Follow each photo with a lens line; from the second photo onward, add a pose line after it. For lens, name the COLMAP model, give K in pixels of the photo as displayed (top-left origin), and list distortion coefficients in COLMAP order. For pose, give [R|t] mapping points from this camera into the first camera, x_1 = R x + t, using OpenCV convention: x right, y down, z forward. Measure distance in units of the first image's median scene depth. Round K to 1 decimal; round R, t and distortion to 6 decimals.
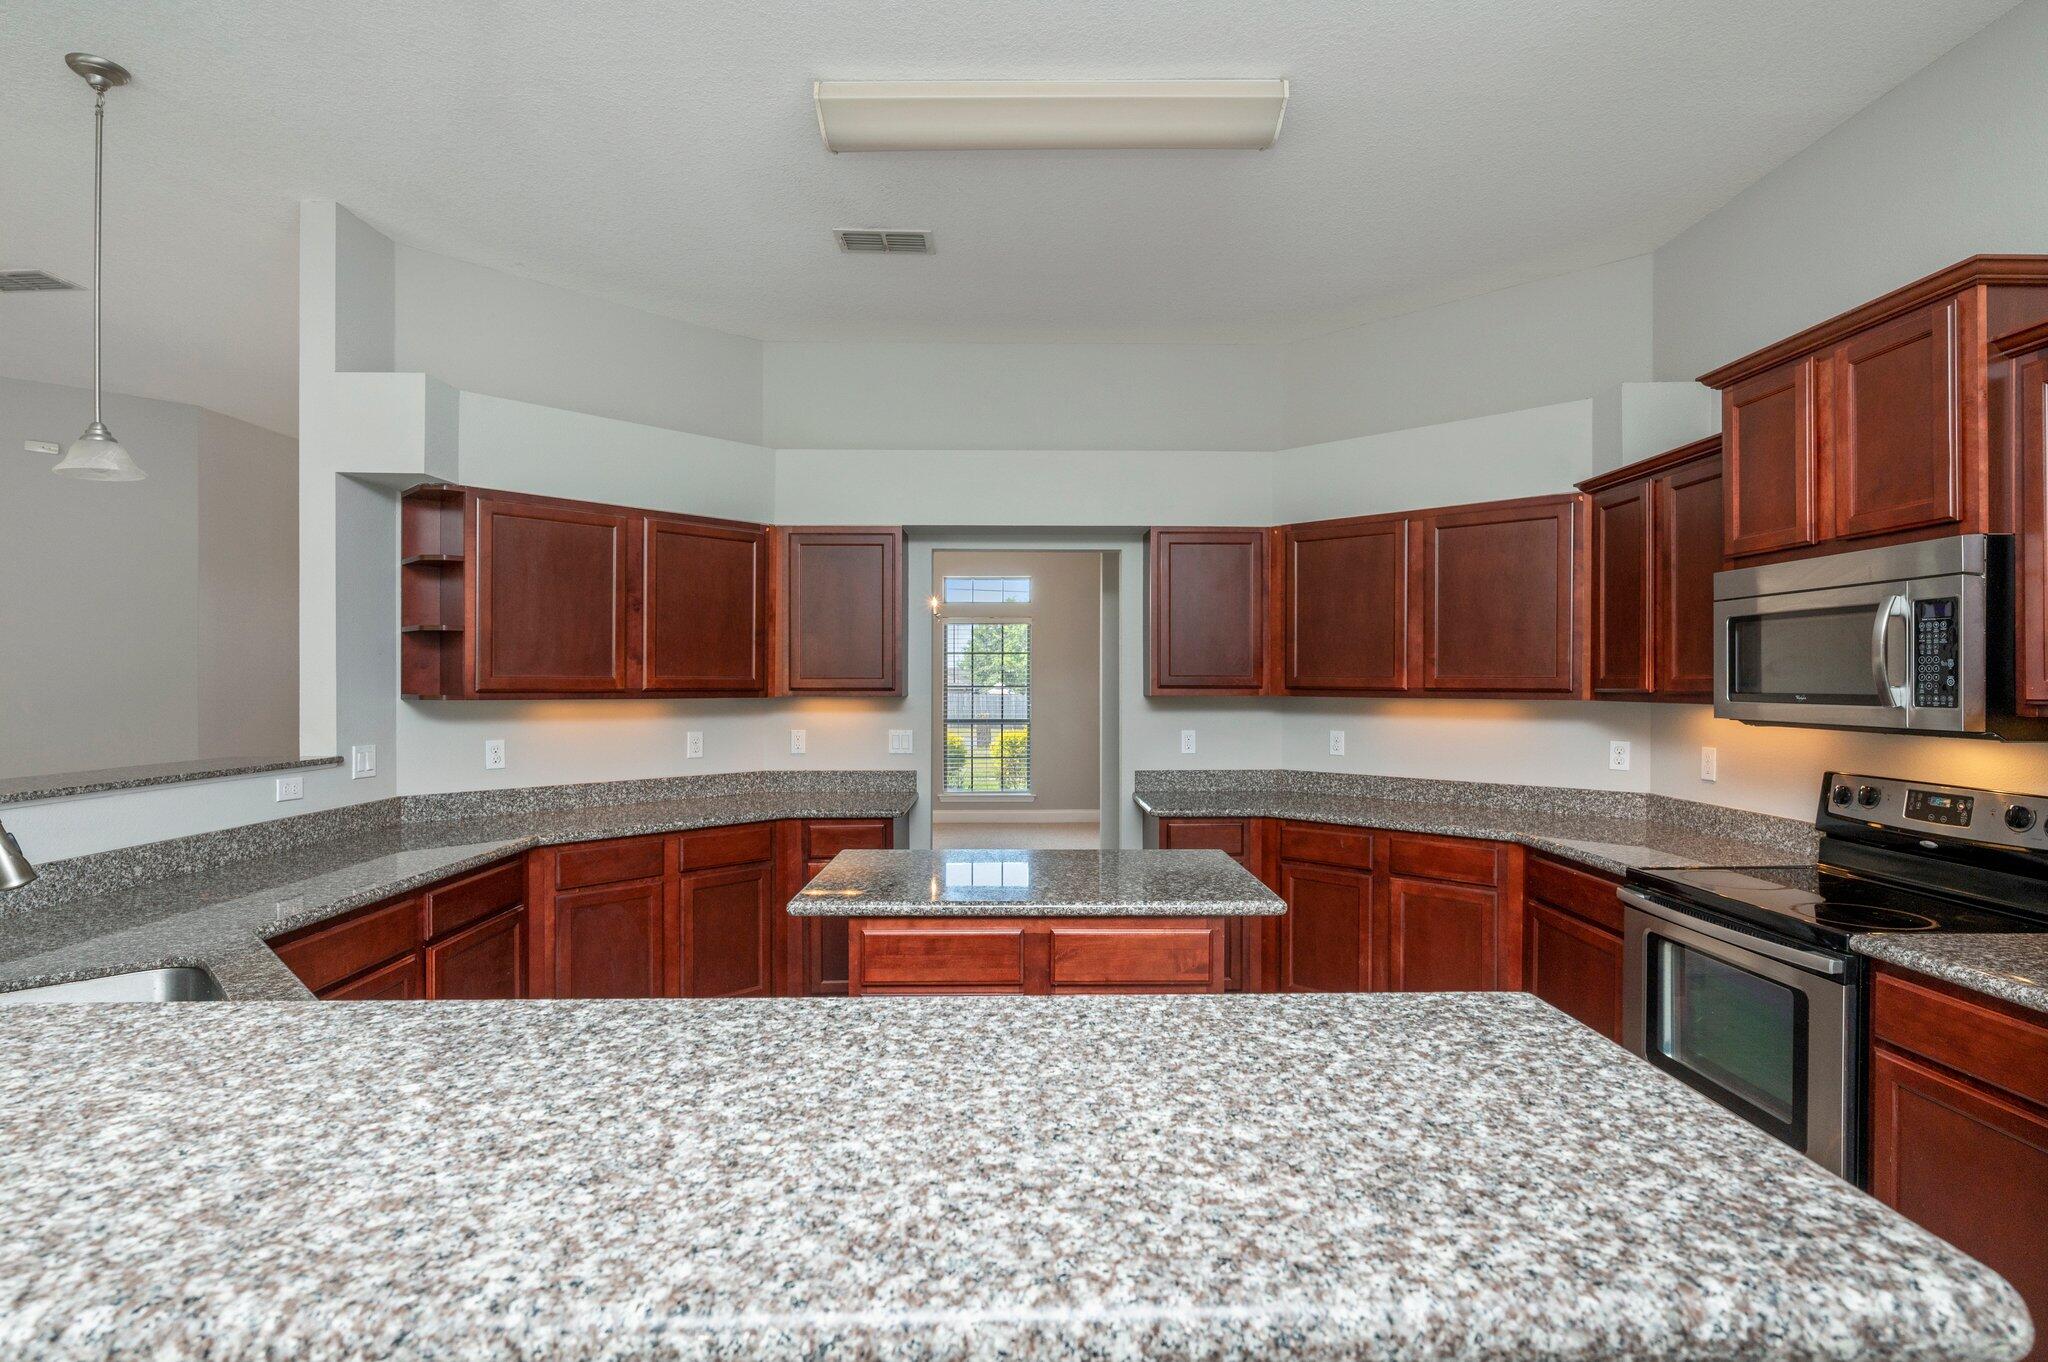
lens RADIAL K [[985.0, 0, 1011.8], [0, 985.0, 683.0], [0, 0, 1]] dist [-0.005185, 0.000238]
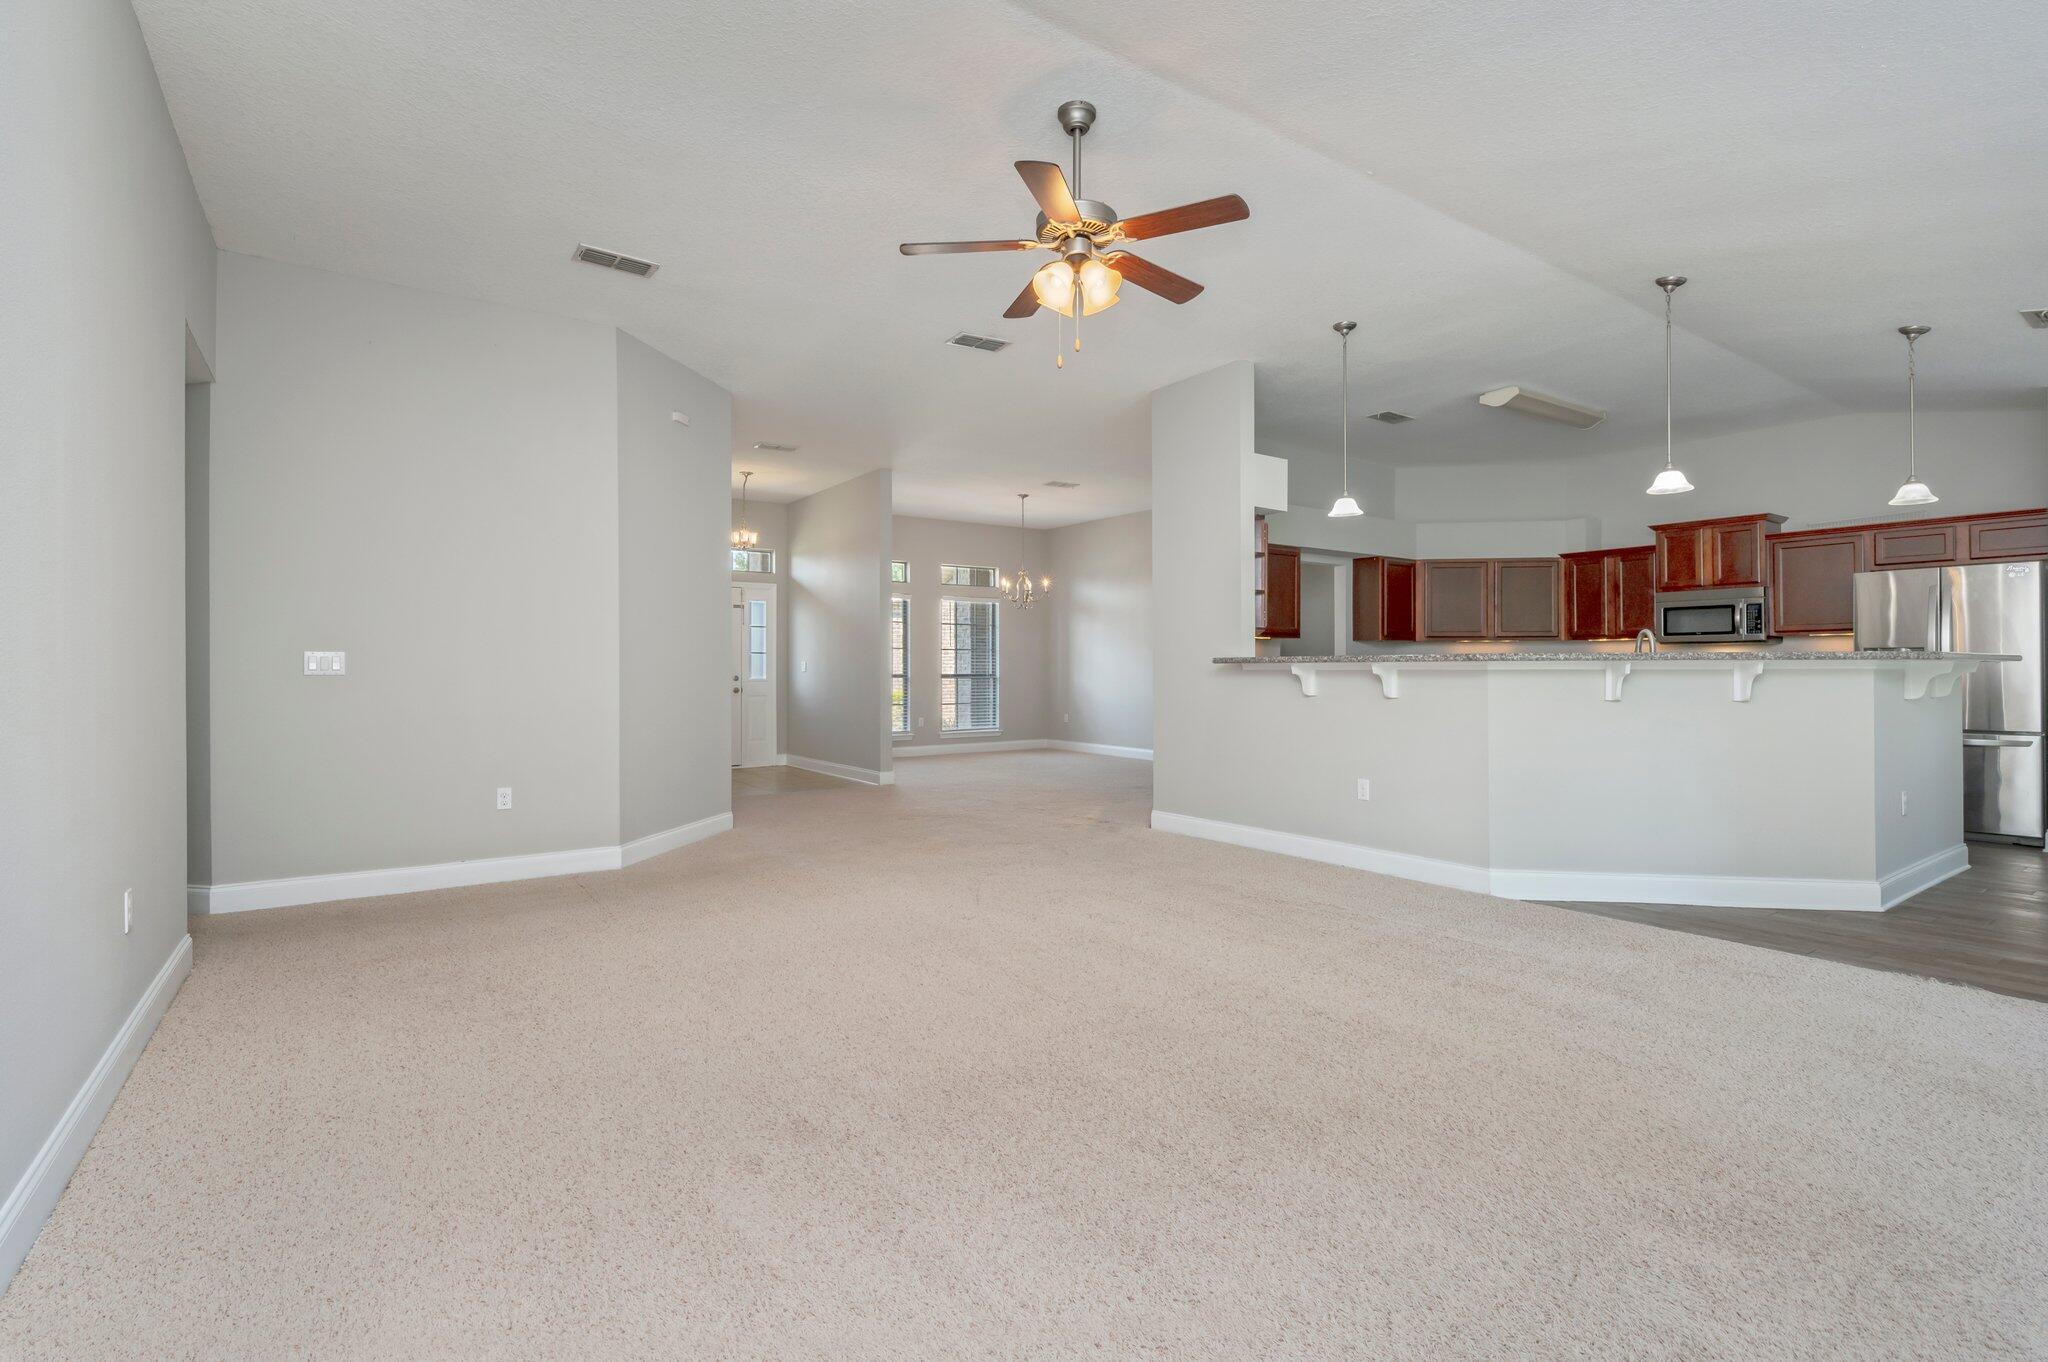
lens RADIAL K [[966.1, 0, 972.1], [0, 966.1, 653.9], [0, 0, 1]] dist [-0.000726, -0.000549]
pose [[0.815653, 0.008218, 0.578483, -2.247757], [0.003704, 0.999804, -0.019426, 0.102687], [-0.578530, 0.017987, 0.815463, -0.152675]]
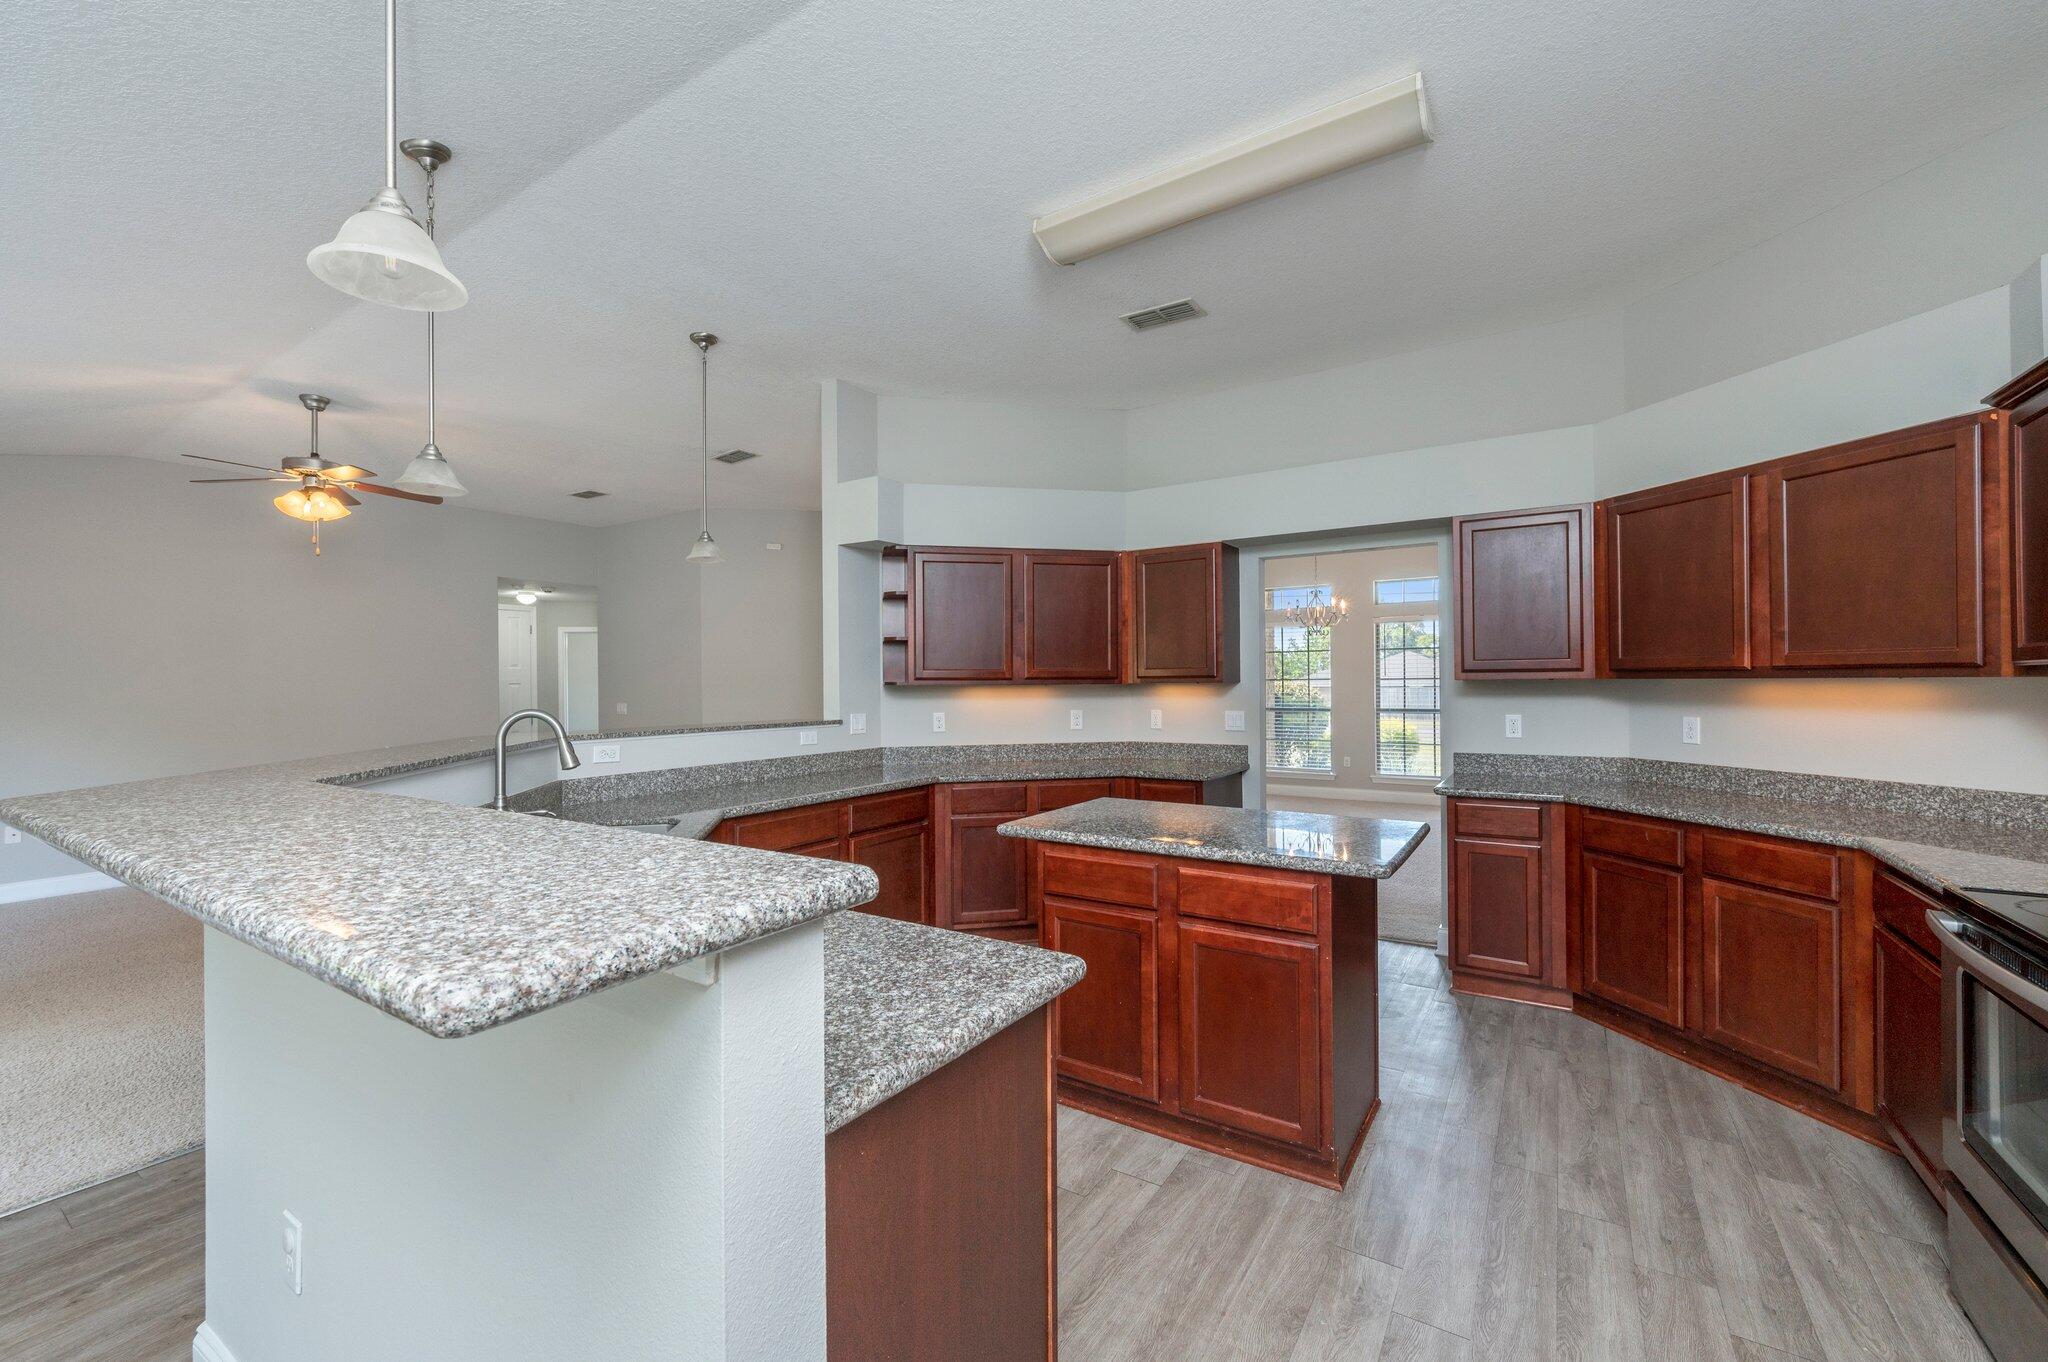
lens RADIAL K [[811.2, 0, 1034.9], [0, 811.2, 679.3], [0, 0, 1]] dist [-0.002684, -0.000505]
pose [[0.835393, -0.010091, -0.549561, 0.318768], [0.007575, 0.999948, -0.006846, 0.019538], [0.549601, 0.001557, 0.835426, 0.058145]]
